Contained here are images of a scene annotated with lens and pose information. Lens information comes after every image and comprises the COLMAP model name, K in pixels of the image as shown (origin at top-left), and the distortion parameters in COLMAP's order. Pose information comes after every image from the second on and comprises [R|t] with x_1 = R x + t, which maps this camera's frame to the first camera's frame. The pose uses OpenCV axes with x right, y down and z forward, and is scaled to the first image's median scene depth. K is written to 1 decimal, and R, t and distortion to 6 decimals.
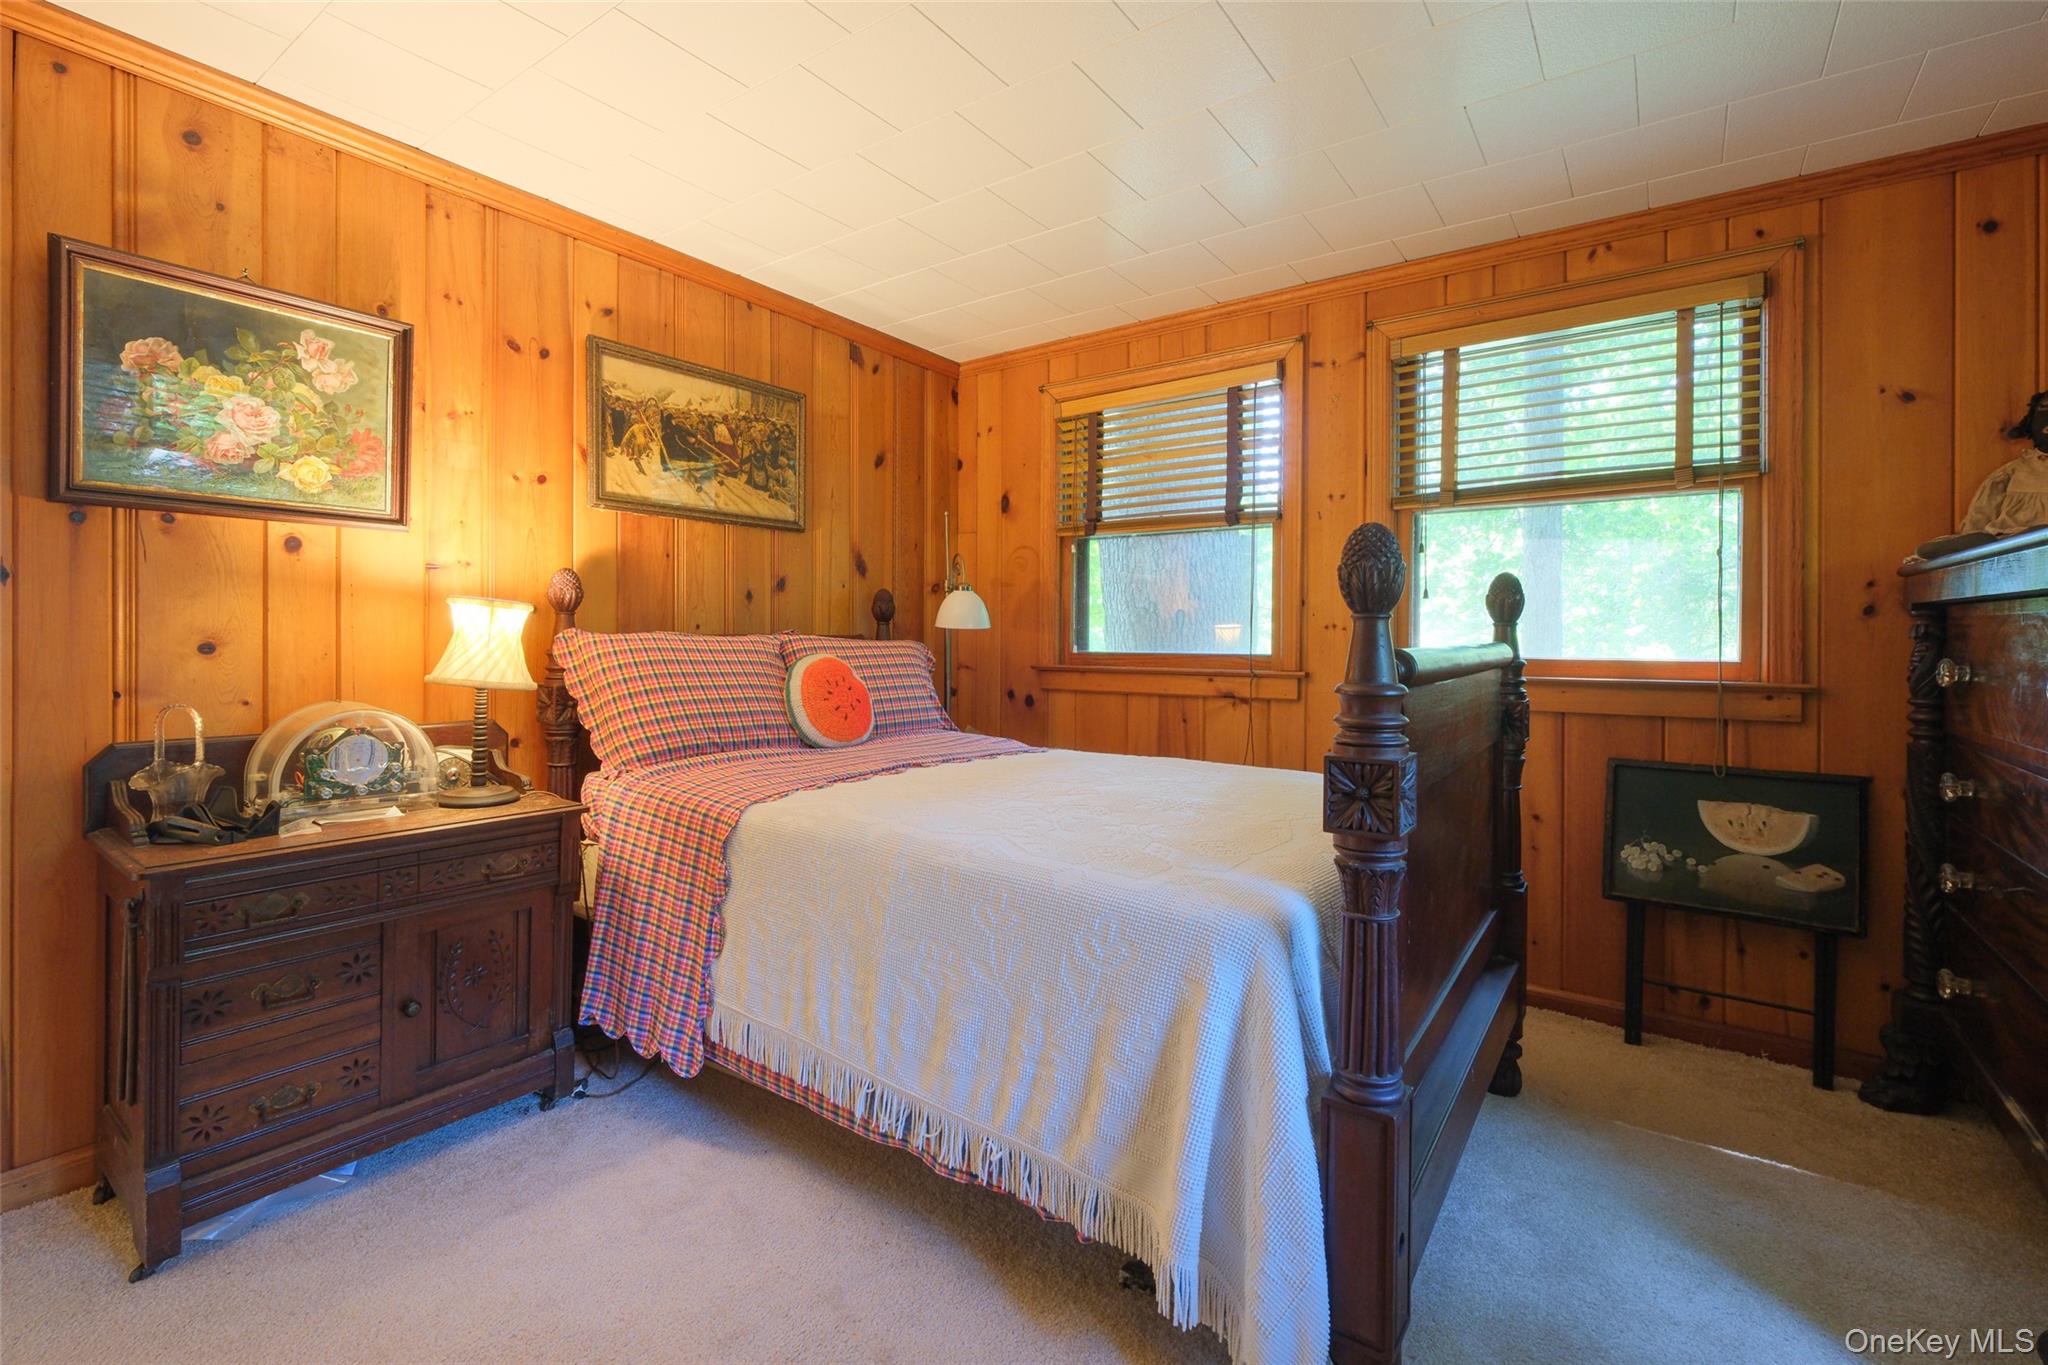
lens RADIAL K [[919.6, 0, 1021.7], [0, 919.6, 650.9], [0, 0, 1]] dist [0.003331, 0.000093]
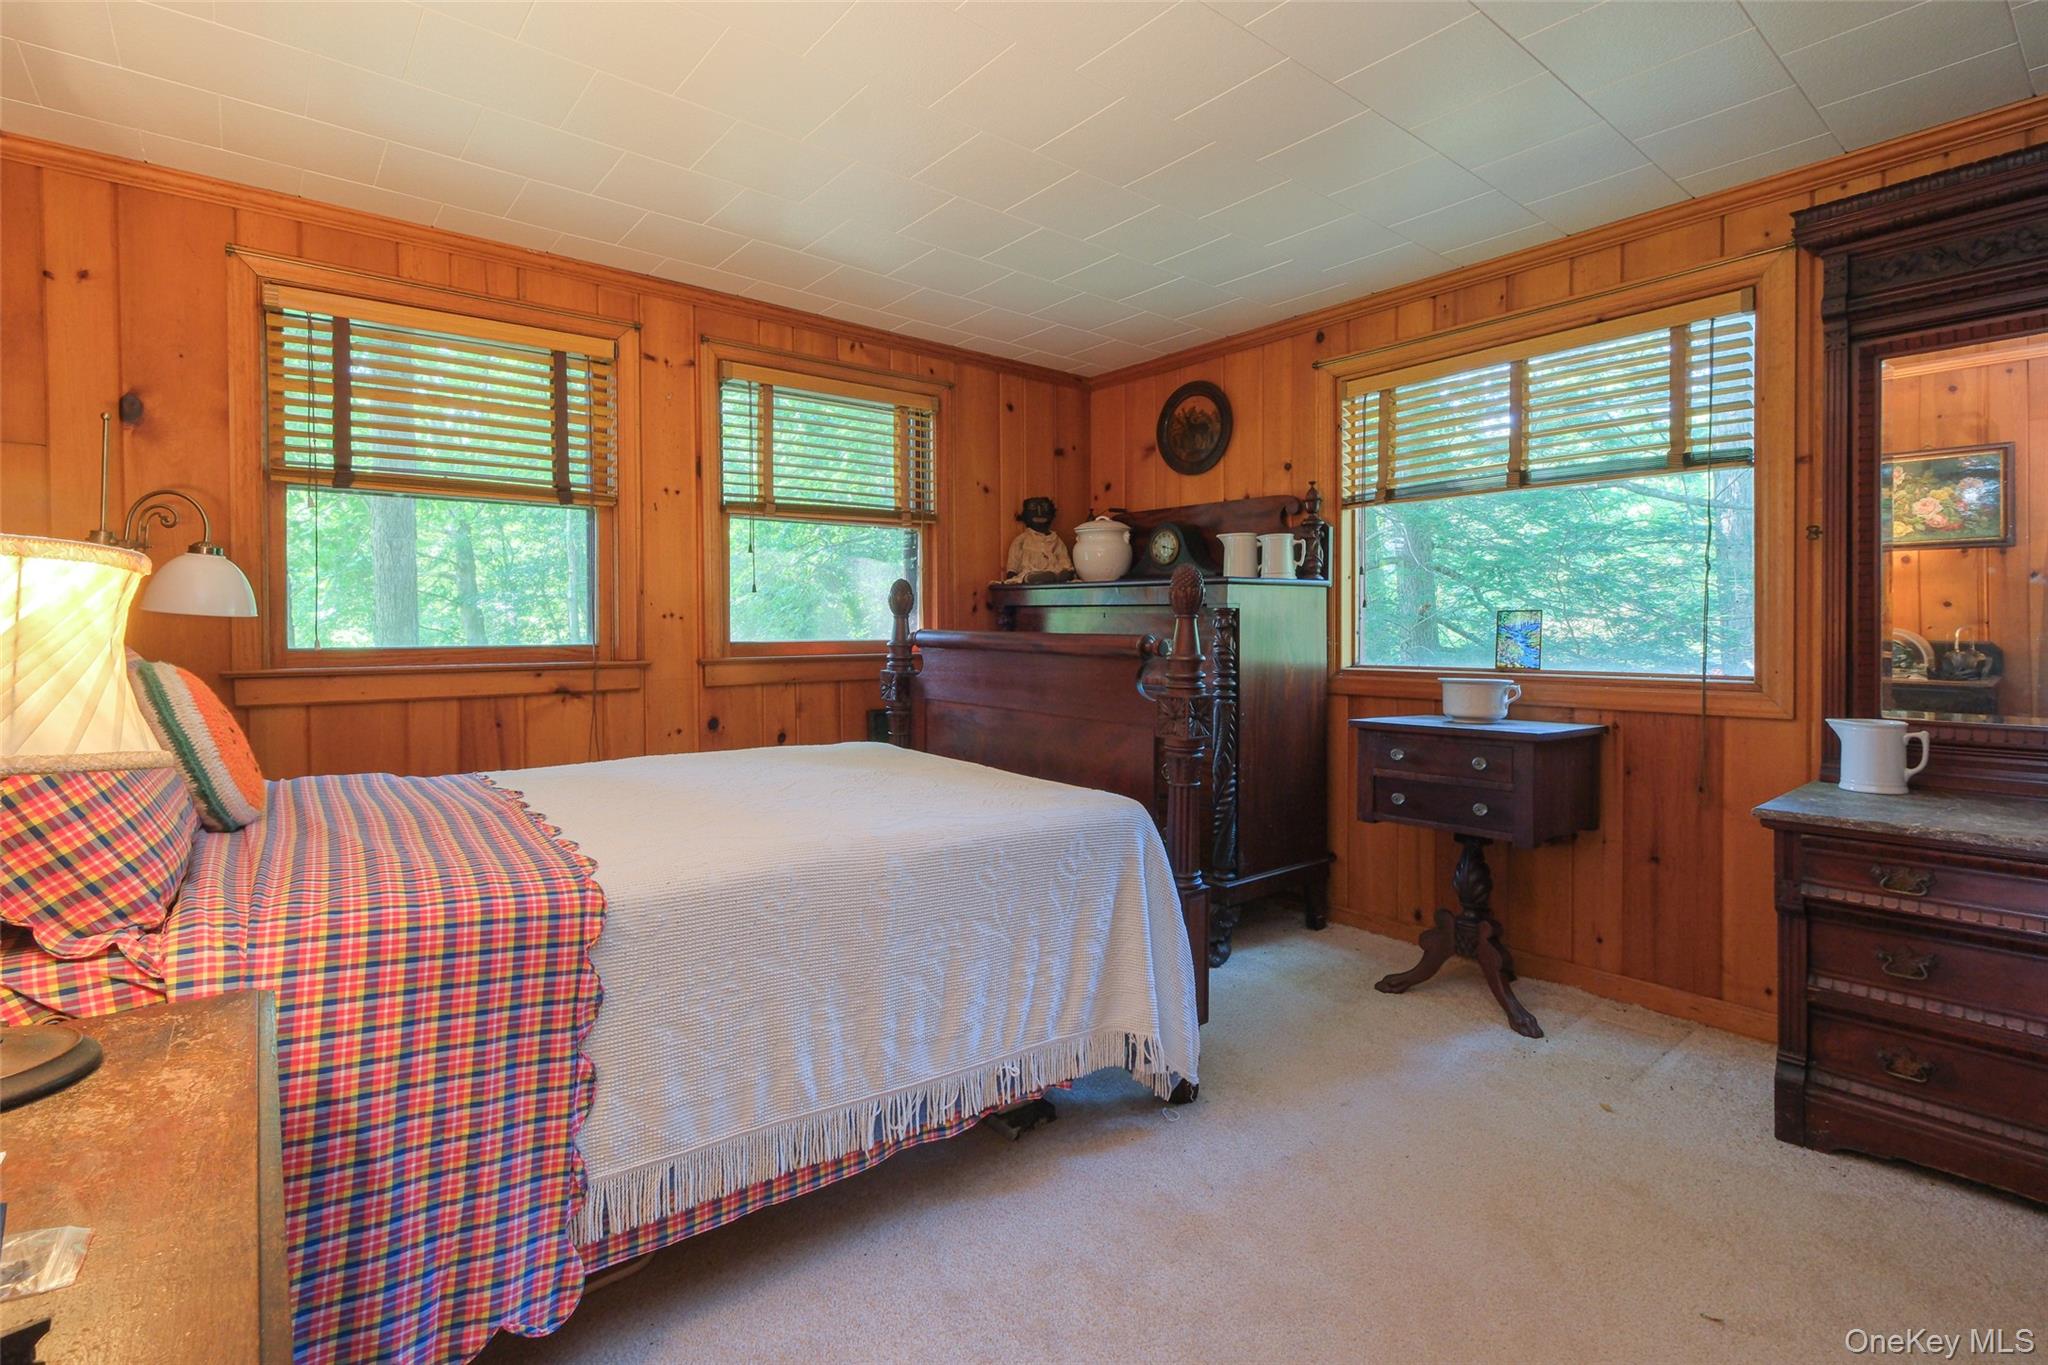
lens RADIAL K [[880.8, 0, 1024.0], [0, 880.8, 682.5], [0, 0, 1]] dist [0.000077, -0.000119]
pose [[0.287210, -0.065278, 0.955641, -0.512724], [0.020131, 0.997866, 0.062113, -0.004998], [-0.957656, 0.001398, 0.287911, 0.326062]]
